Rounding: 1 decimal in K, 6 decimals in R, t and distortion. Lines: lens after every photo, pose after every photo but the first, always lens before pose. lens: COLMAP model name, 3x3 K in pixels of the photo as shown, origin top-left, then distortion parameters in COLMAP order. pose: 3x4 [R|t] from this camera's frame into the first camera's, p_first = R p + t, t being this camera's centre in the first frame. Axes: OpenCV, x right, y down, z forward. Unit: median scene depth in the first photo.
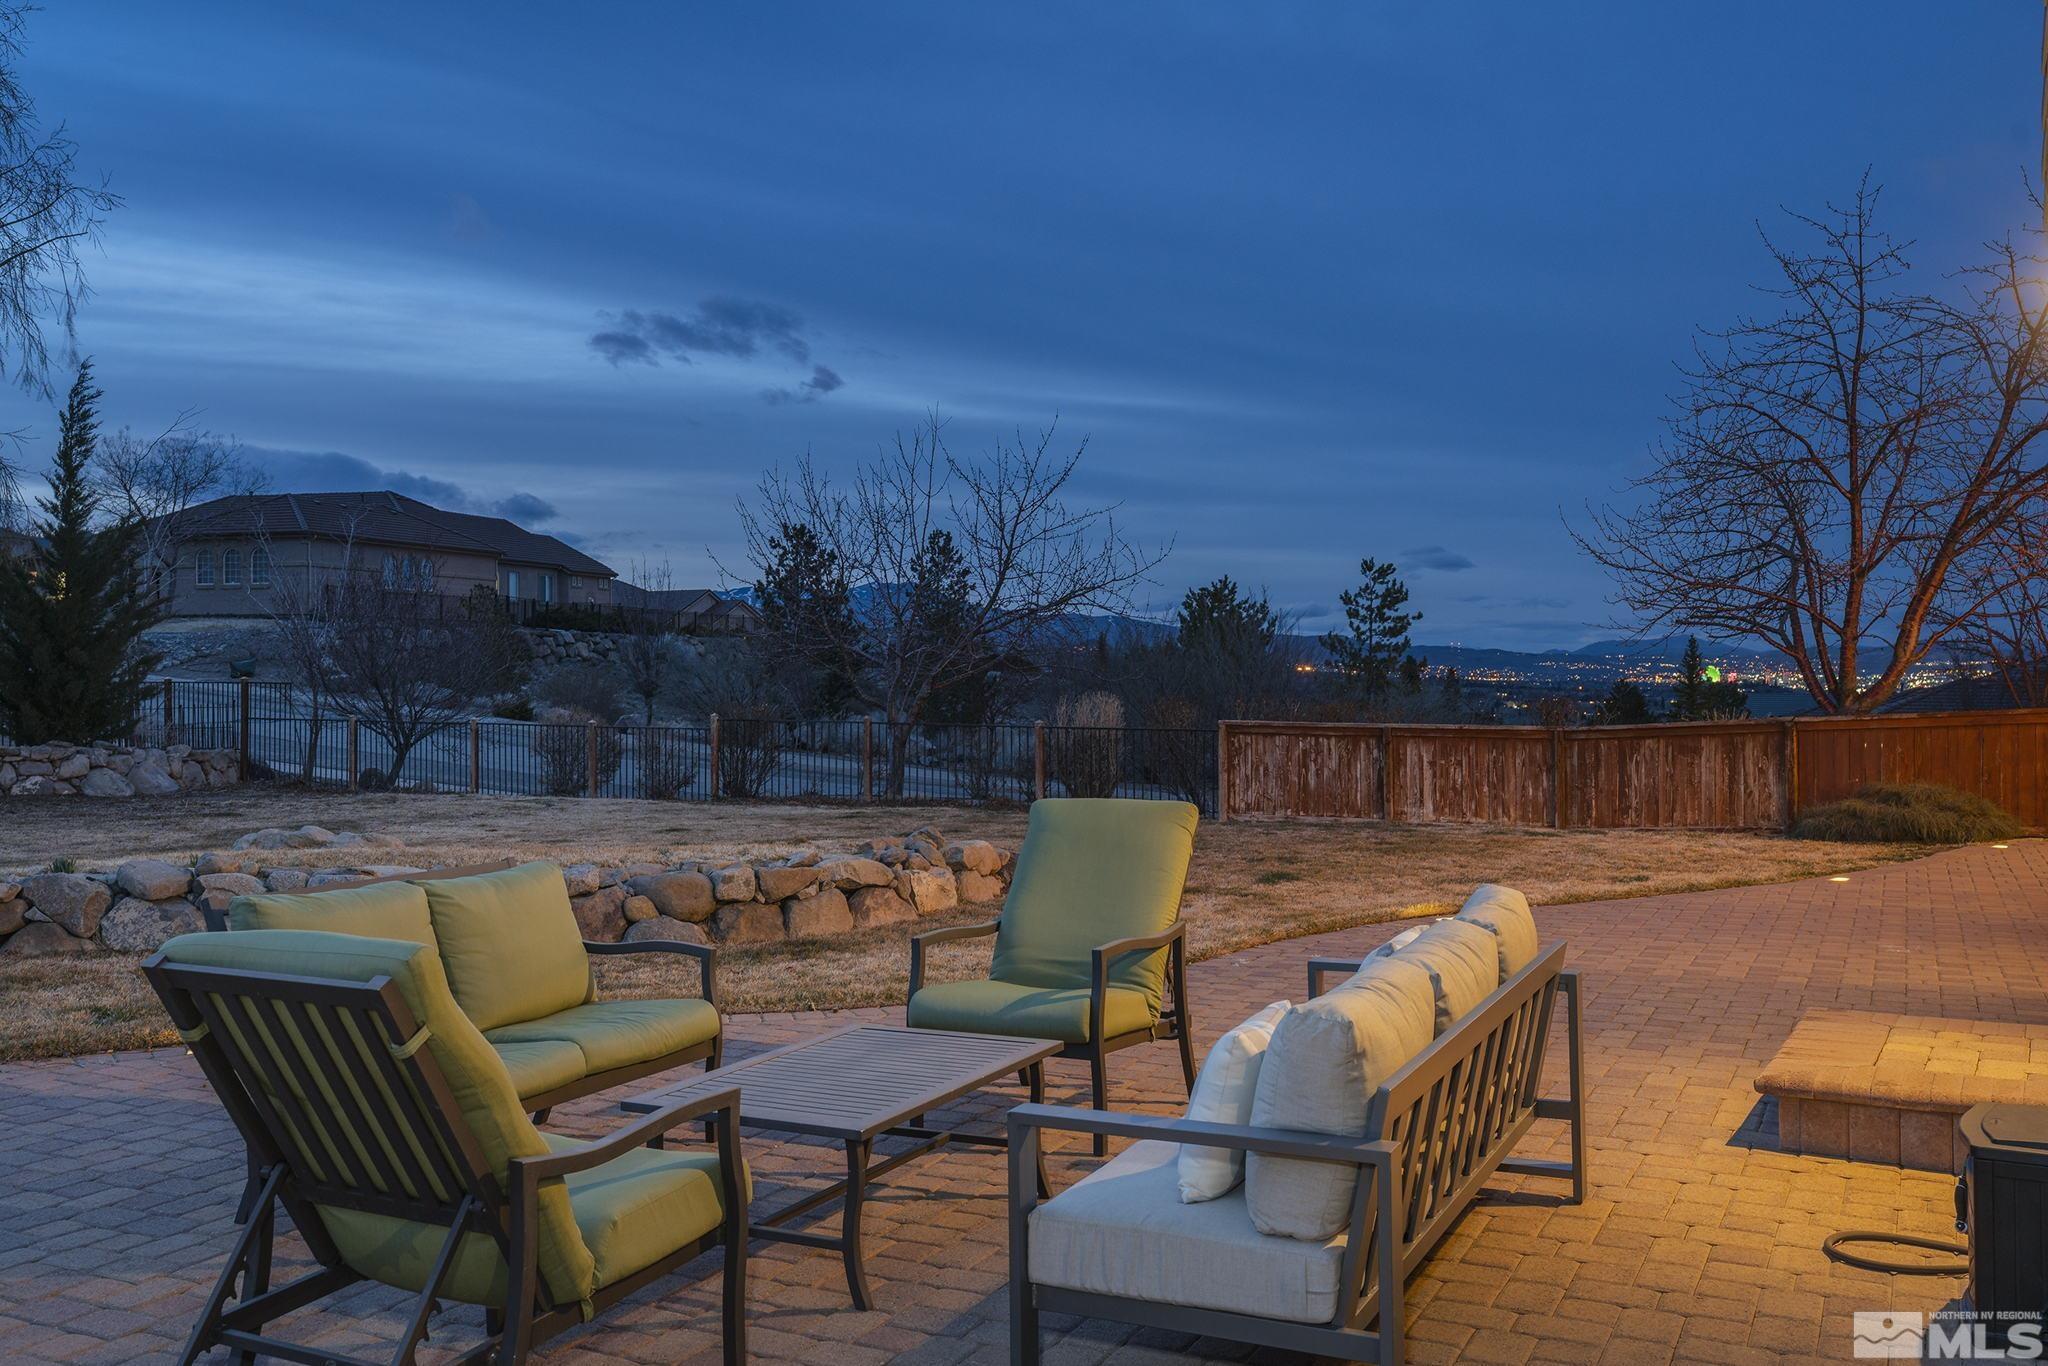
lens RADIAL K [[1776.5, 0, 1024.0], [0, 1776.5, 683.0], [0, 0, 1]] dist [0.009322, 0.006165]
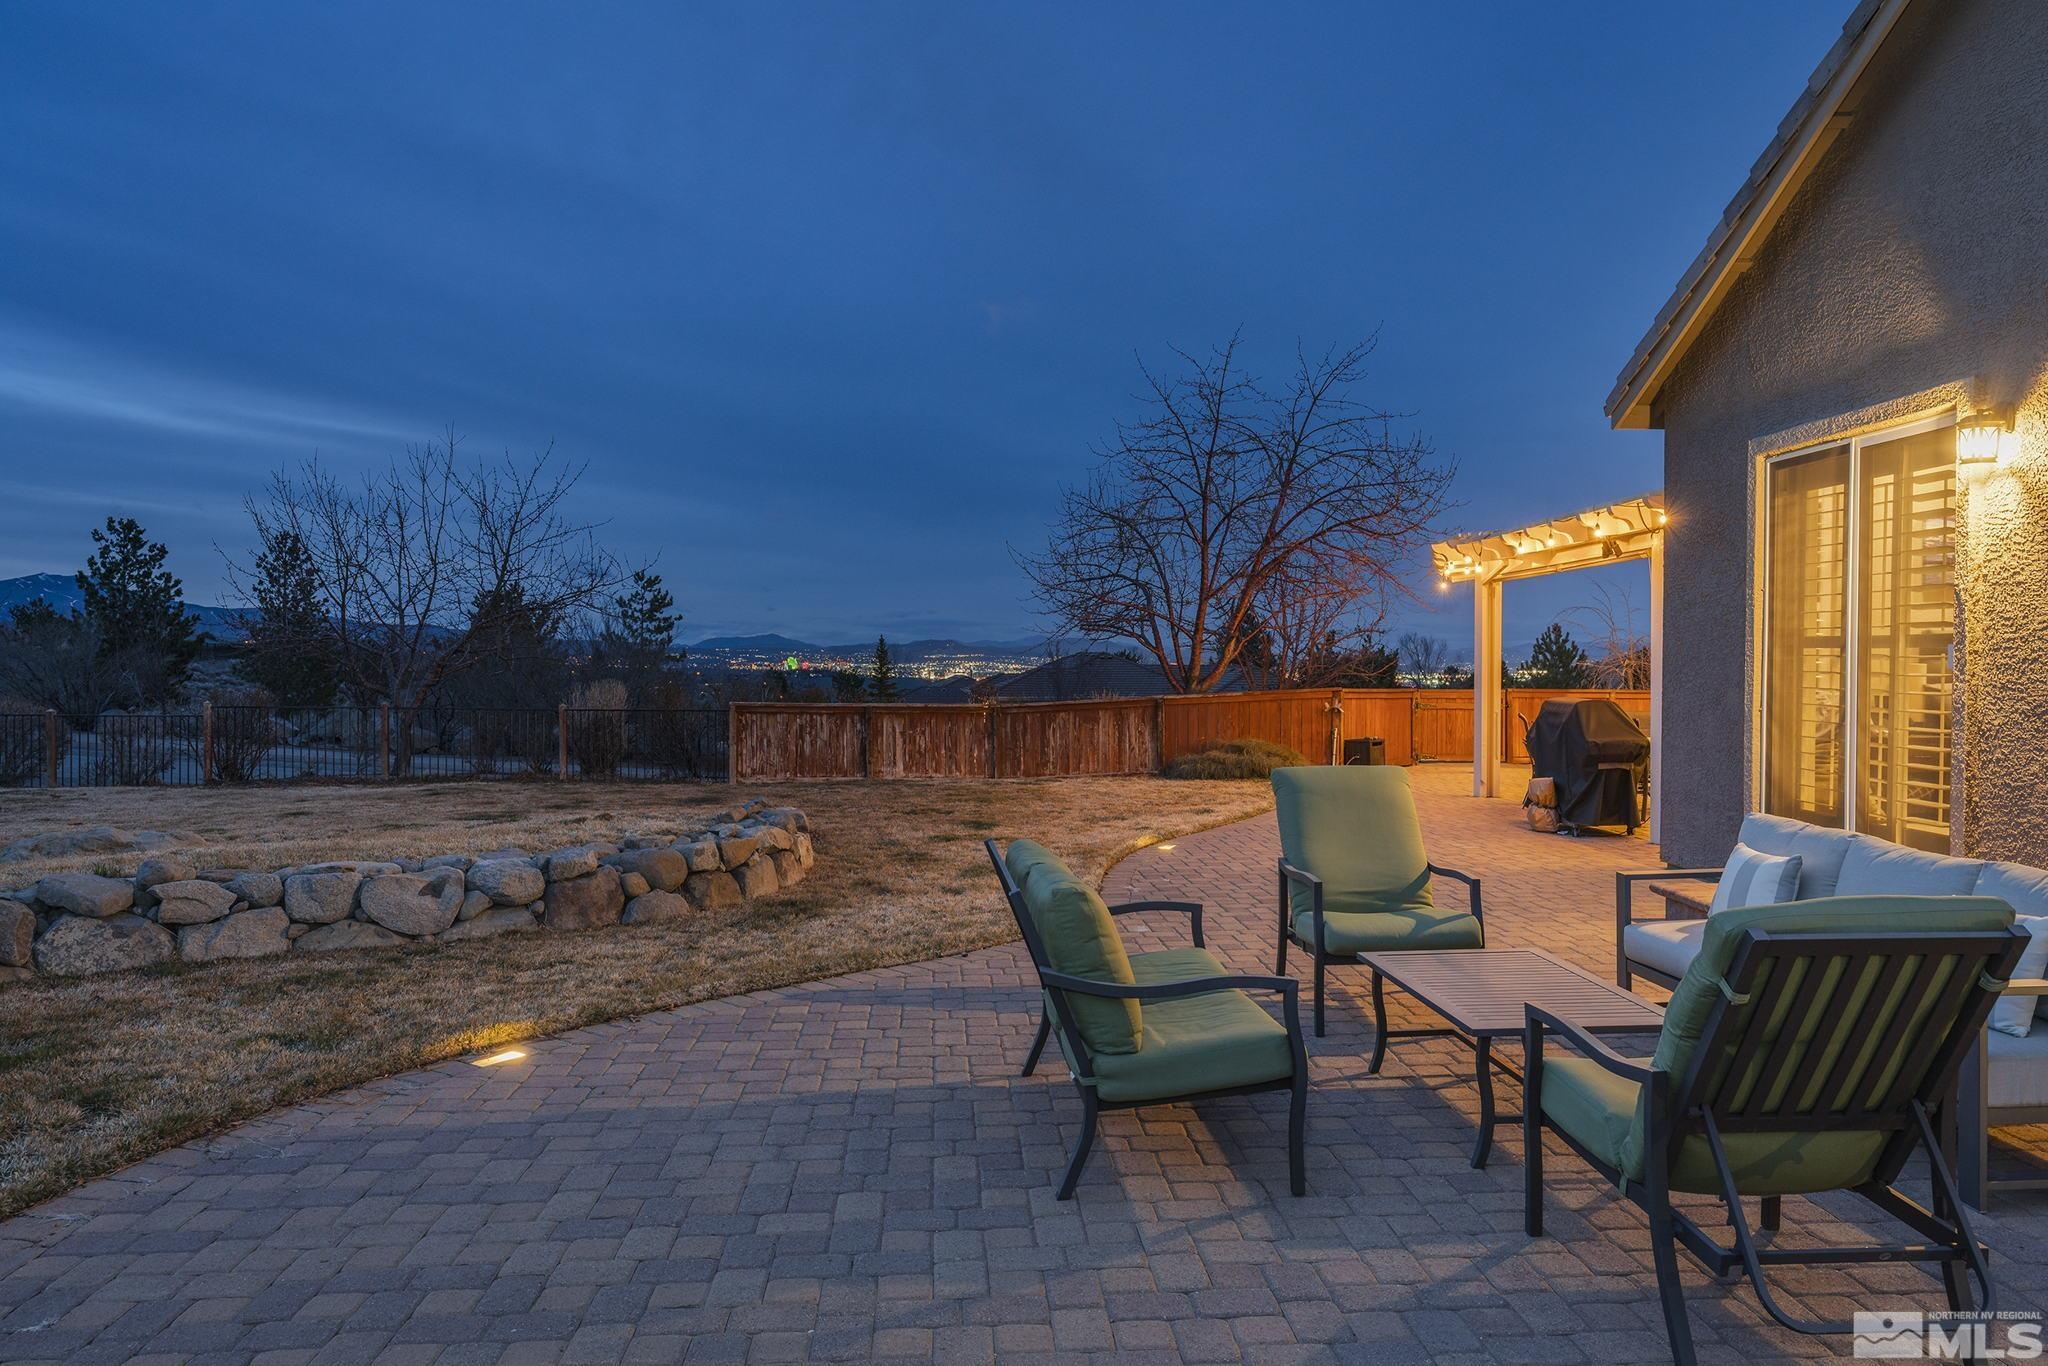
lens RADIAL K [[1380.9, 0, 1024.0], [0, 1380.9, 683.0], [0, 0, 1]] dist [-0.003642, 0.004621]
pose [[0.861721, -0.004321, 0.507365, -0.212030], [-0.000546, 0.999955, 0.009444, -0.001505], [-0.507383, -0.008415, 0.861680, 0.078305]]
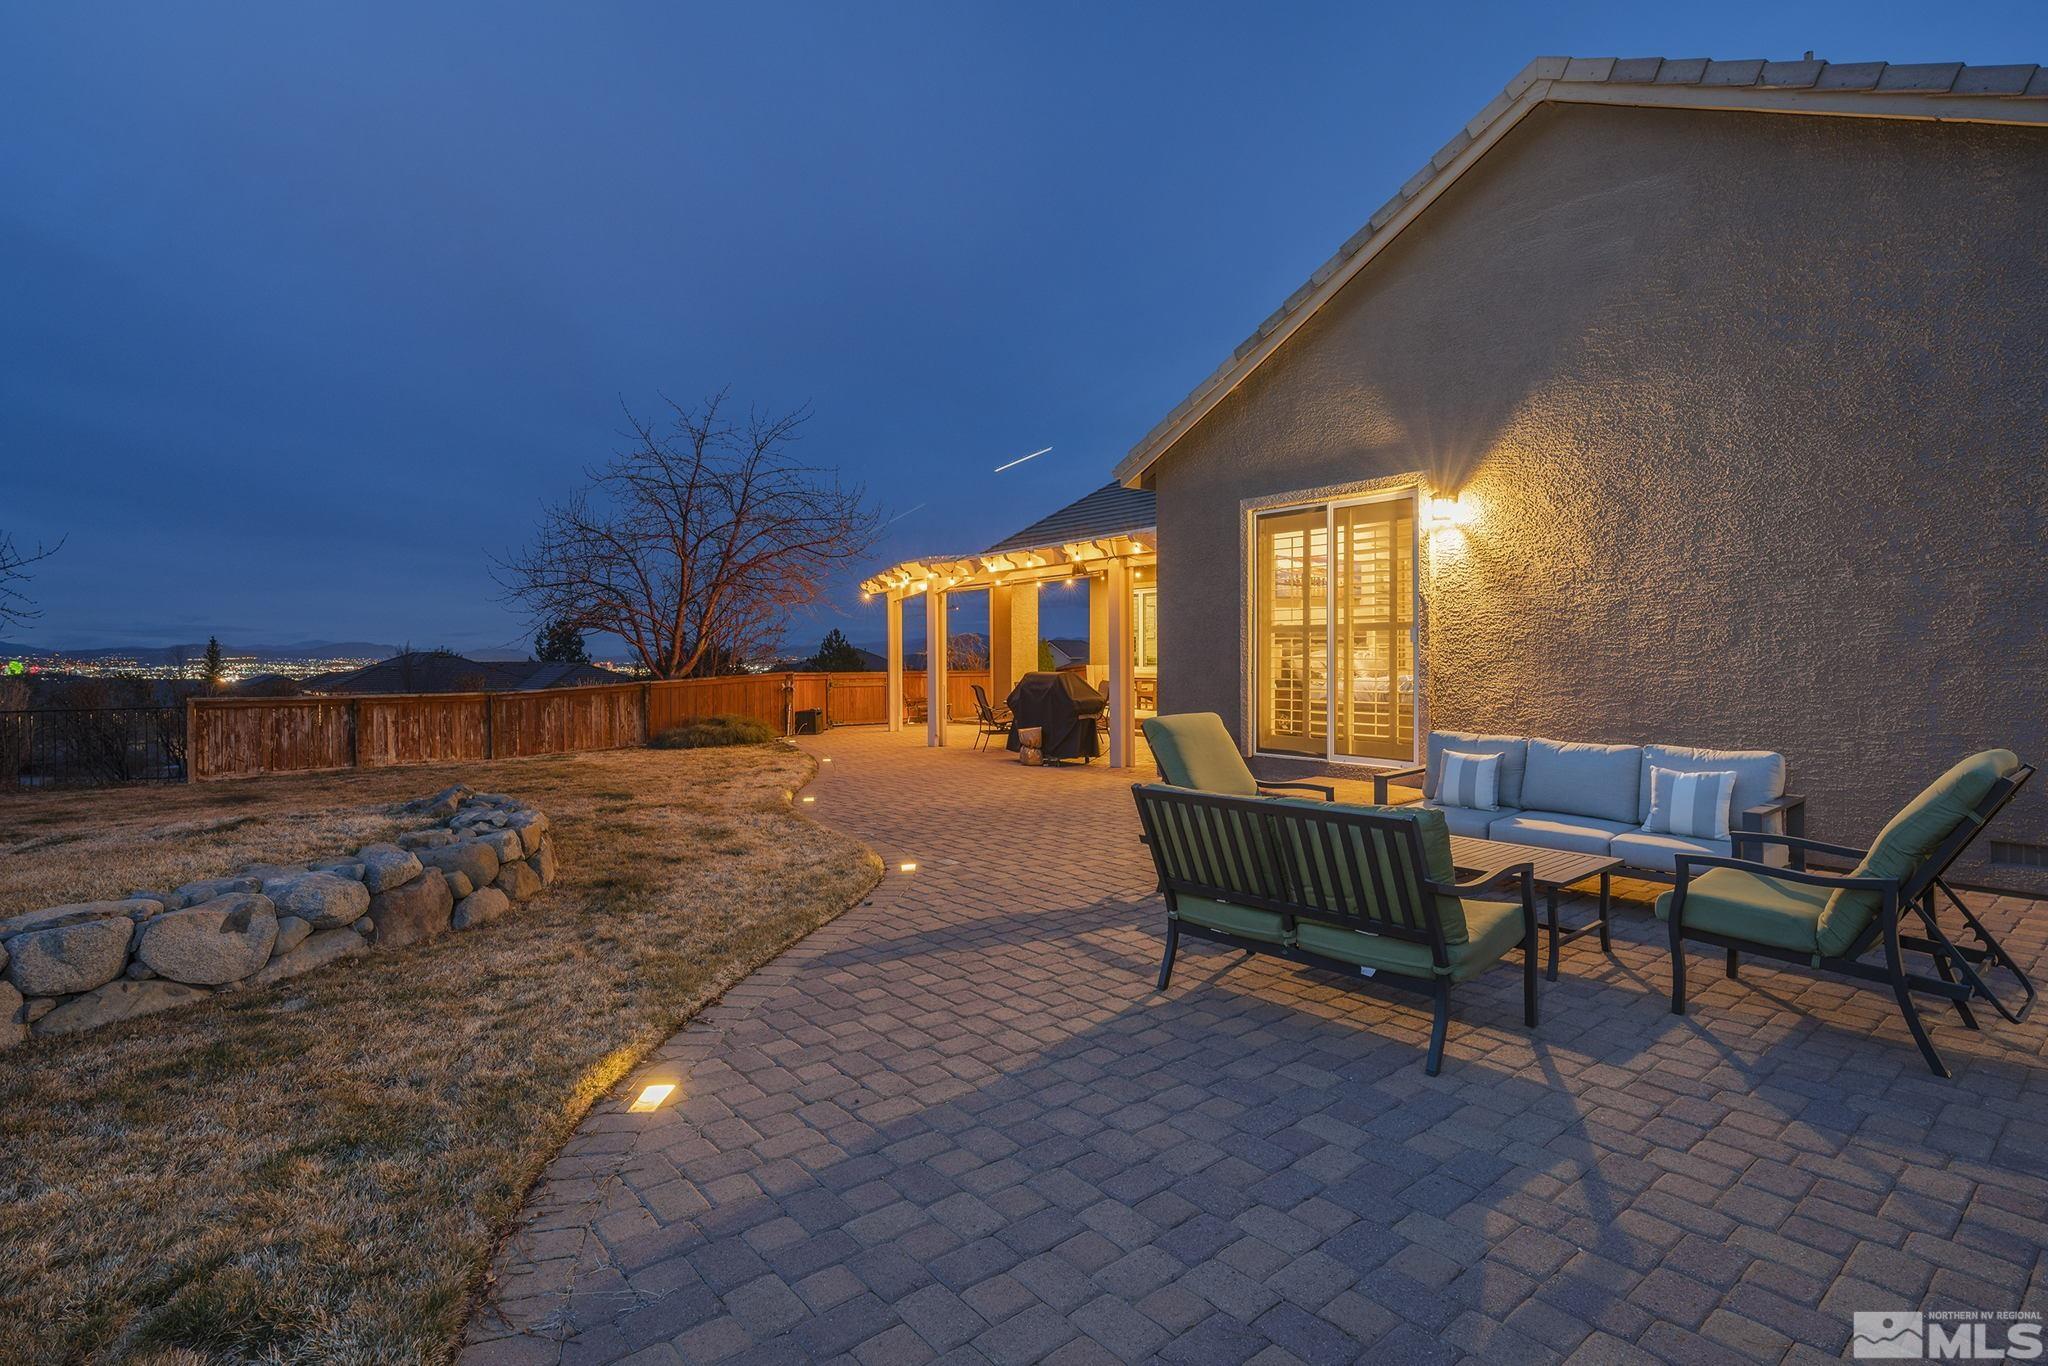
lens RADIAL K [[999.6, 0, 1011.8], [0, 999.6, 663.4], [0, 0, 1]] dist [-0.003746, 0.000912]
pose [[0.410038, -0.008019, 0.912033, -0.288657], [0.013517, 0.999905, 0.002715, 0.003478], [-0.911968, 0.011215, 0.410107, 0.239380]]
